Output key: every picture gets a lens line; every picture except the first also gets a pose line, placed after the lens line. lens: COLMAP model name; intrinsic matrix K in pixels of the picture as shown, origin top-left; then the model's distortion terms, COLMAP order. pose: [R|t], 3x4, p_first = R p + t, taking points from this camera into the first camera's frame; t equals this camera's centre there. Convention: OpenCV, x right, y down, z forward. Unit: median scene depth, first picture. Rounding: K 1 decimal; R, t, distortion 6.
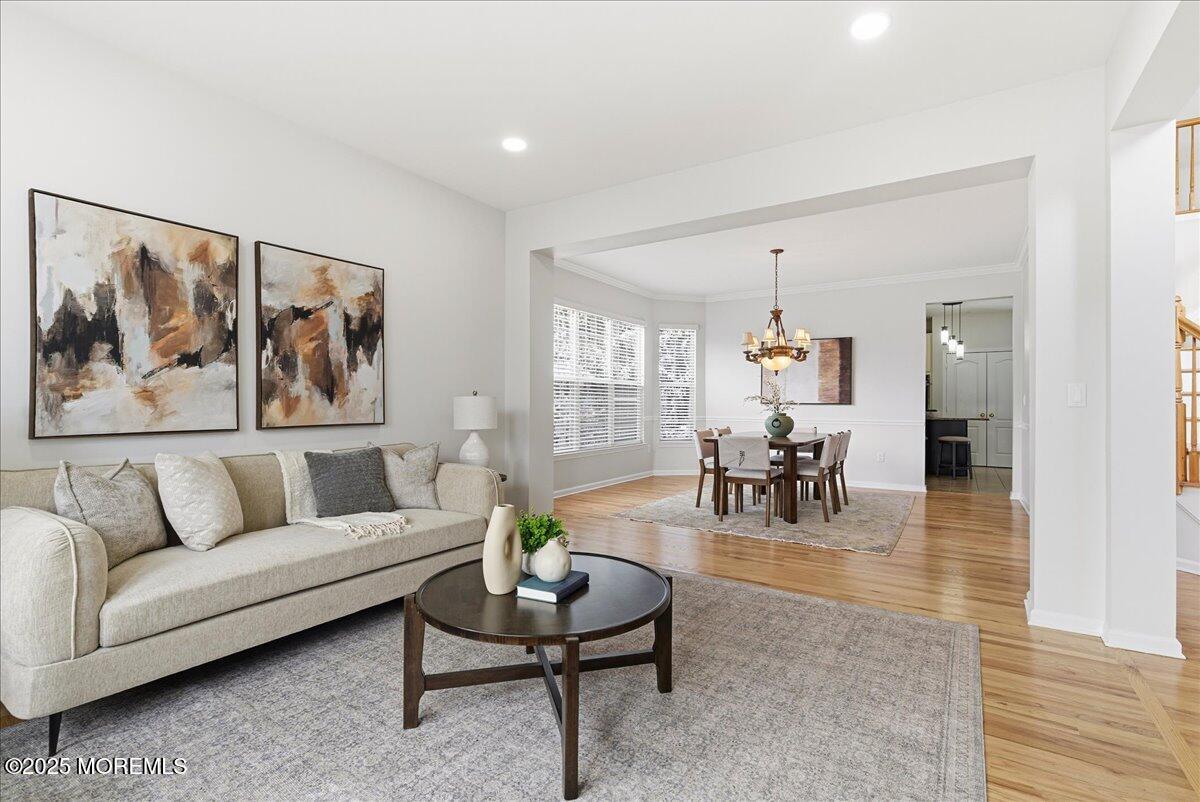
lens RADIAL K [[551.9, 0, 600.4], [0, 551.9, 404.5], [0, 0, 1]] dist [0.001050, 0.000211]
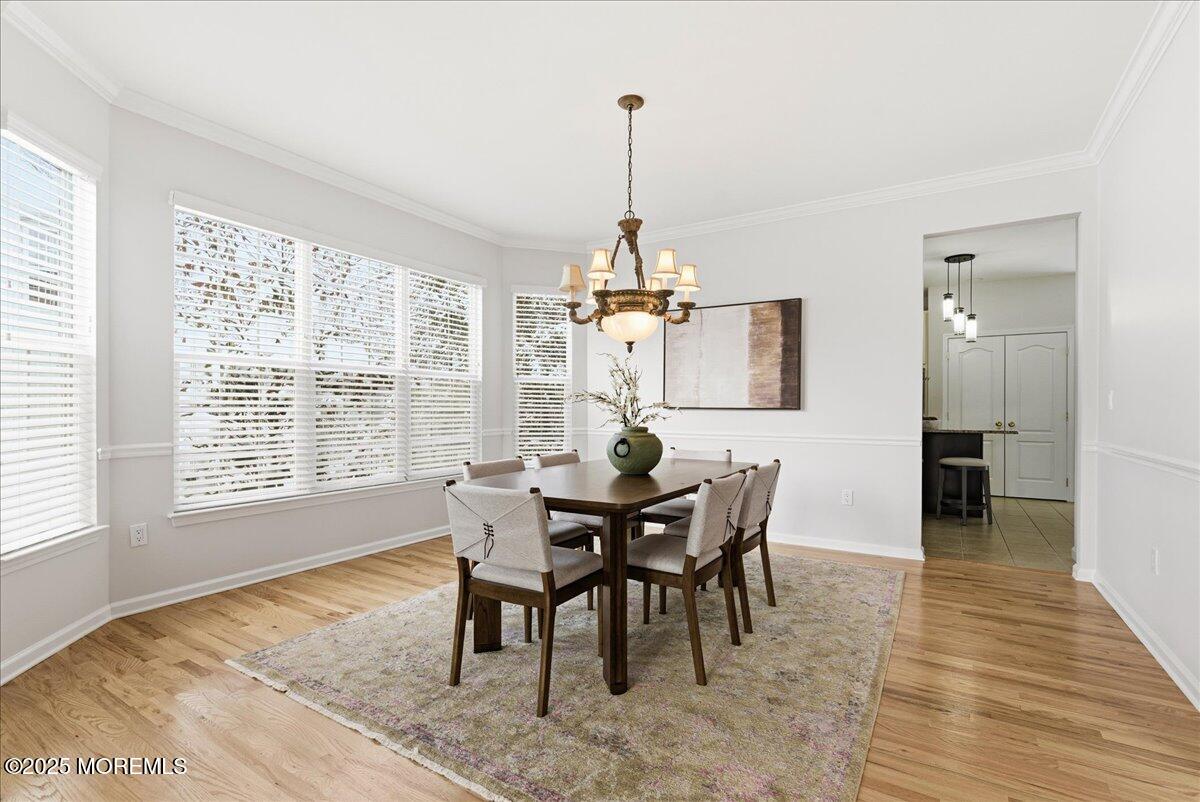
lens RADIAL K [[552.9, 0, 605.1], [0, 552.9, 406.5], [0, 0, 1]] dist [-0.000576, -0.000020]
pose [[0.999806, 0.000167, 0.019673, 0.475109], [-0.000036, 0.999978, -0.006703, 0.000947], [-0.019673, 0.006701, 0.999784, 0.828238]]
